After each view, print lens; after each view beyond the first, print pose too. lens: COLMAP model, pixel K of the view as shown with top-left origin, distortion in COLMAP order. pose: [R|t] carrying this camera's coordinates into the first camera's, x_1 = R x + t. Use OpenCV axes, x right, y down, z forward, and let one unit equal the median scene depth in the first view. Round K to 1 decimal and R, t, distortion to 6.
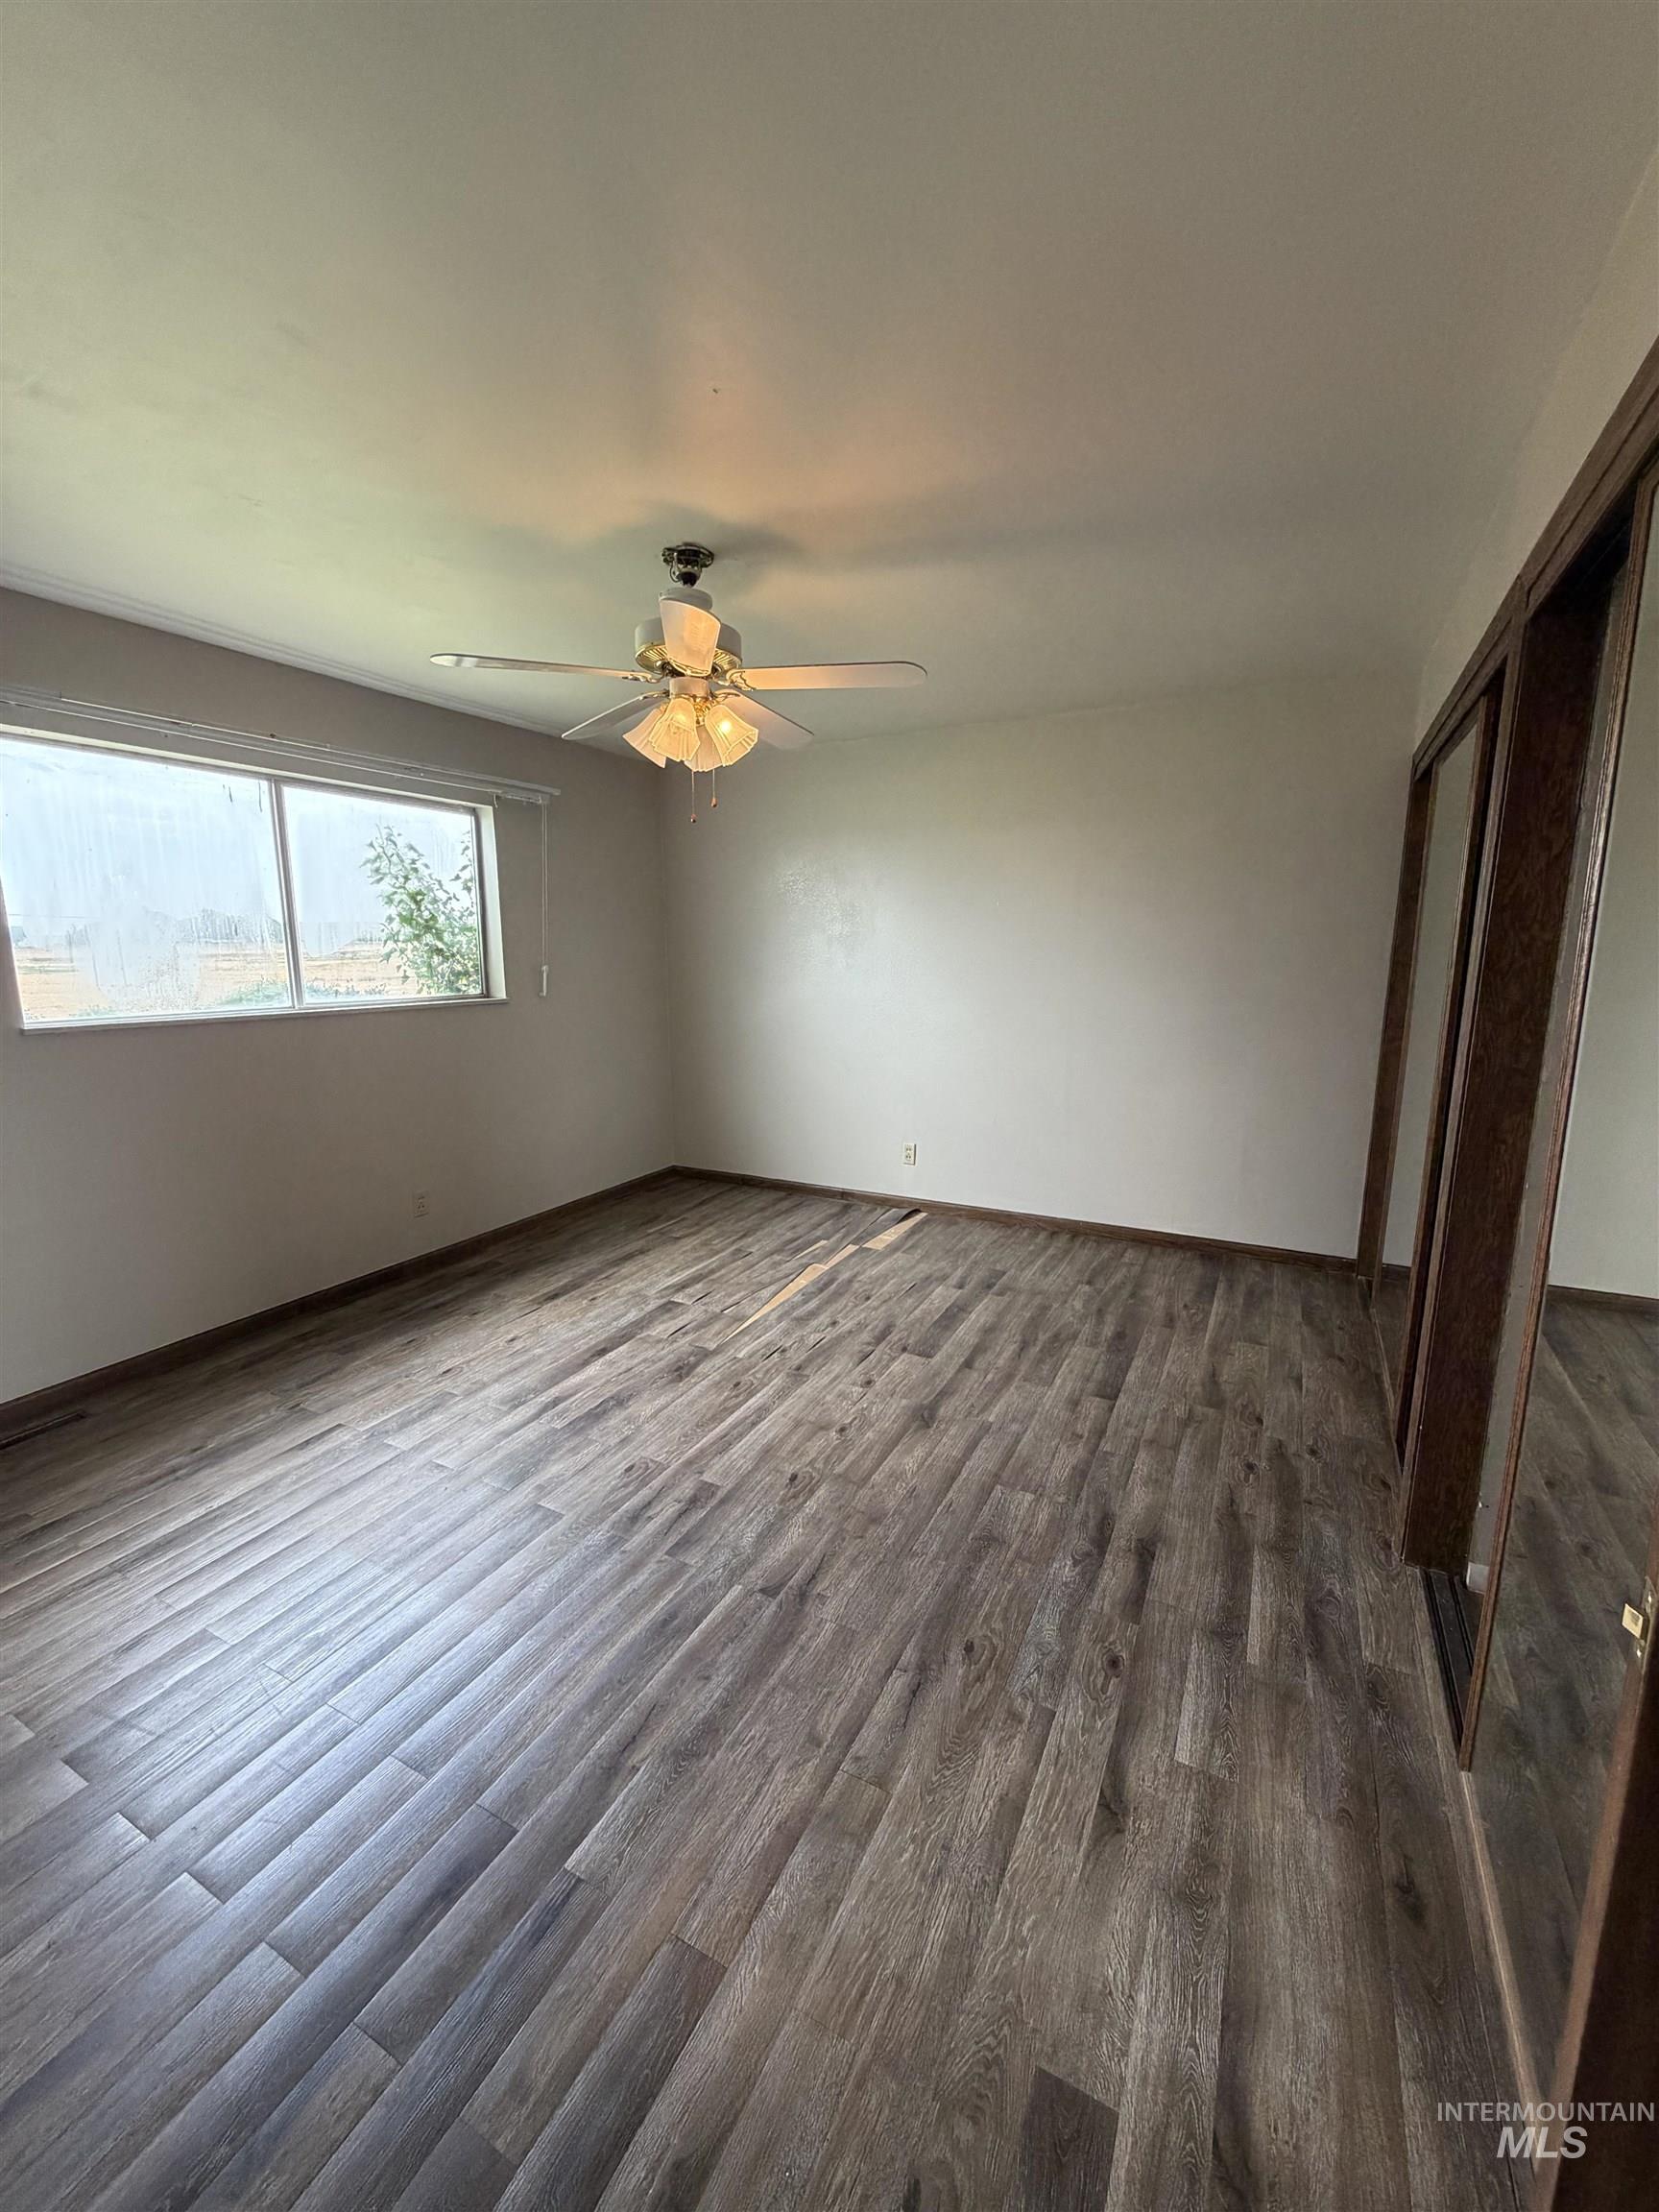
lens RADIAL K [[886.1, 0, 831.5], [0, 886.1, 1098.7], [0, 0, 1]] dist [0.000292, 0.000308]
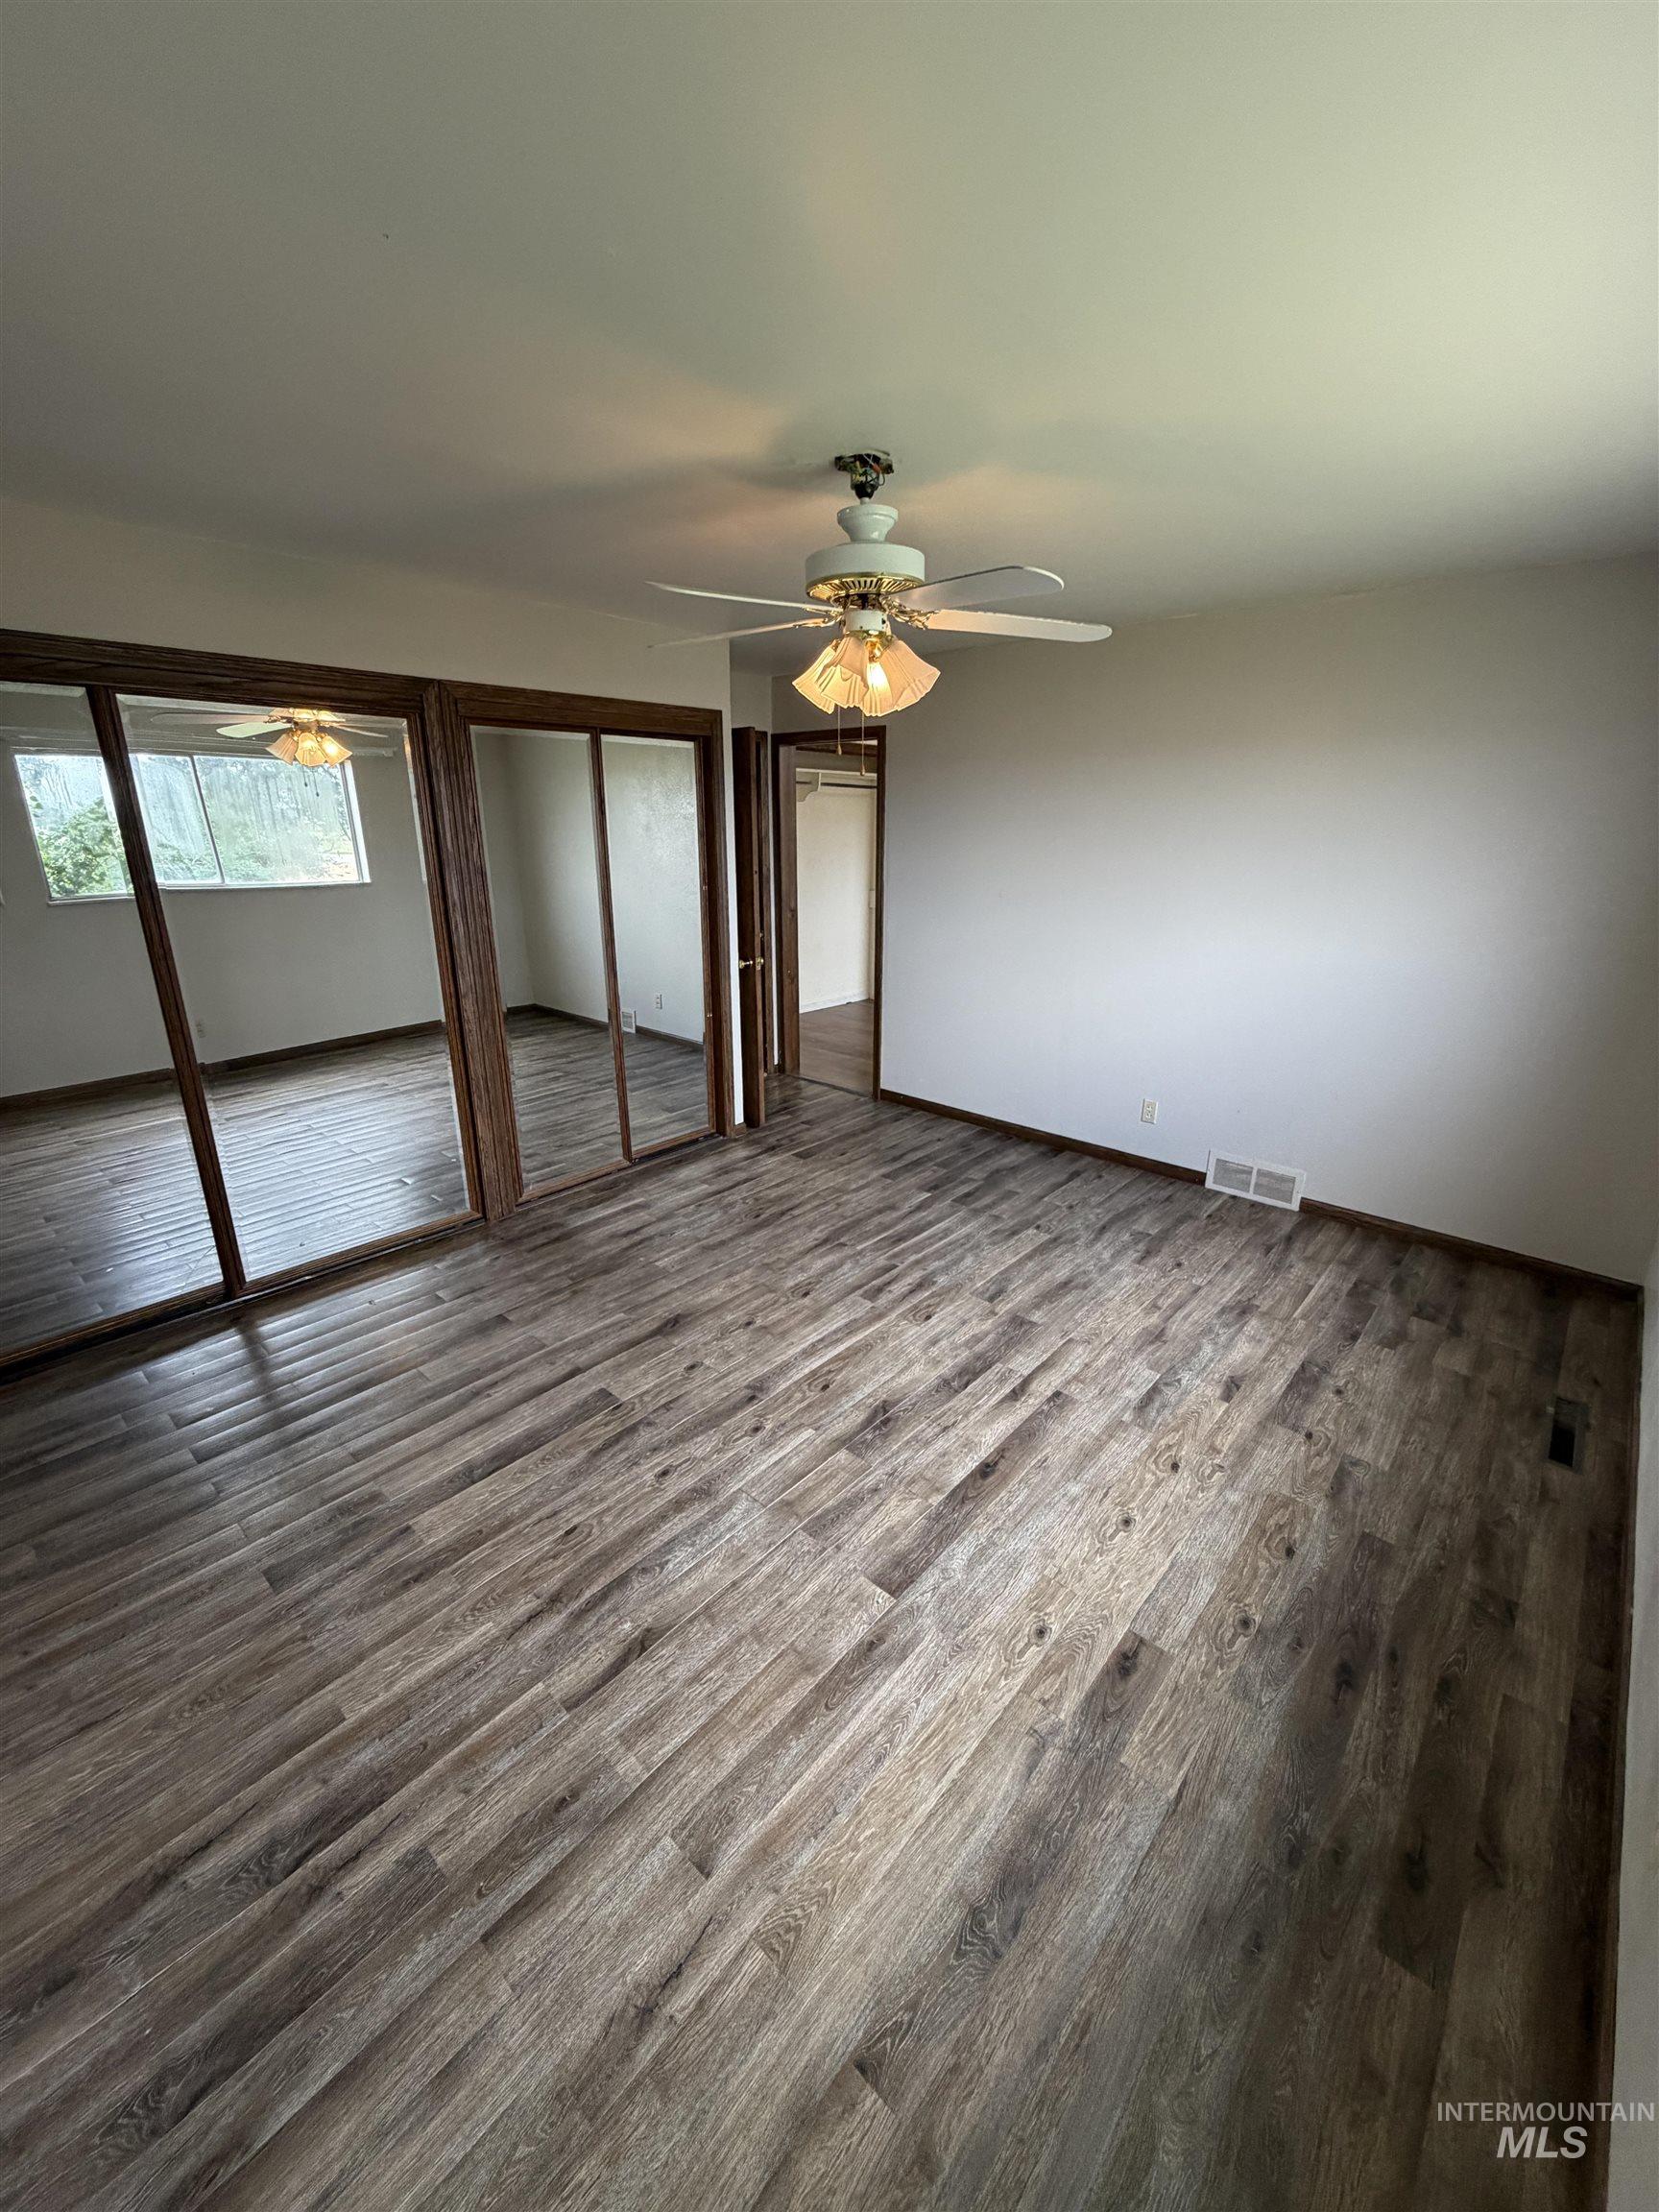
lens RADIAL K [[886.1, 0, 831.5], [0, 886.1, 1098.7], [0, 0, 1]] dist [0.000292, 0.000308]
pose [[-0.969585, -0.068520, 0.234968, -0.313876], [0.047836, 0.888448, 0.456478, -0.373460], [-0.240035, 0.453834, -0.858148, 1.674494]]
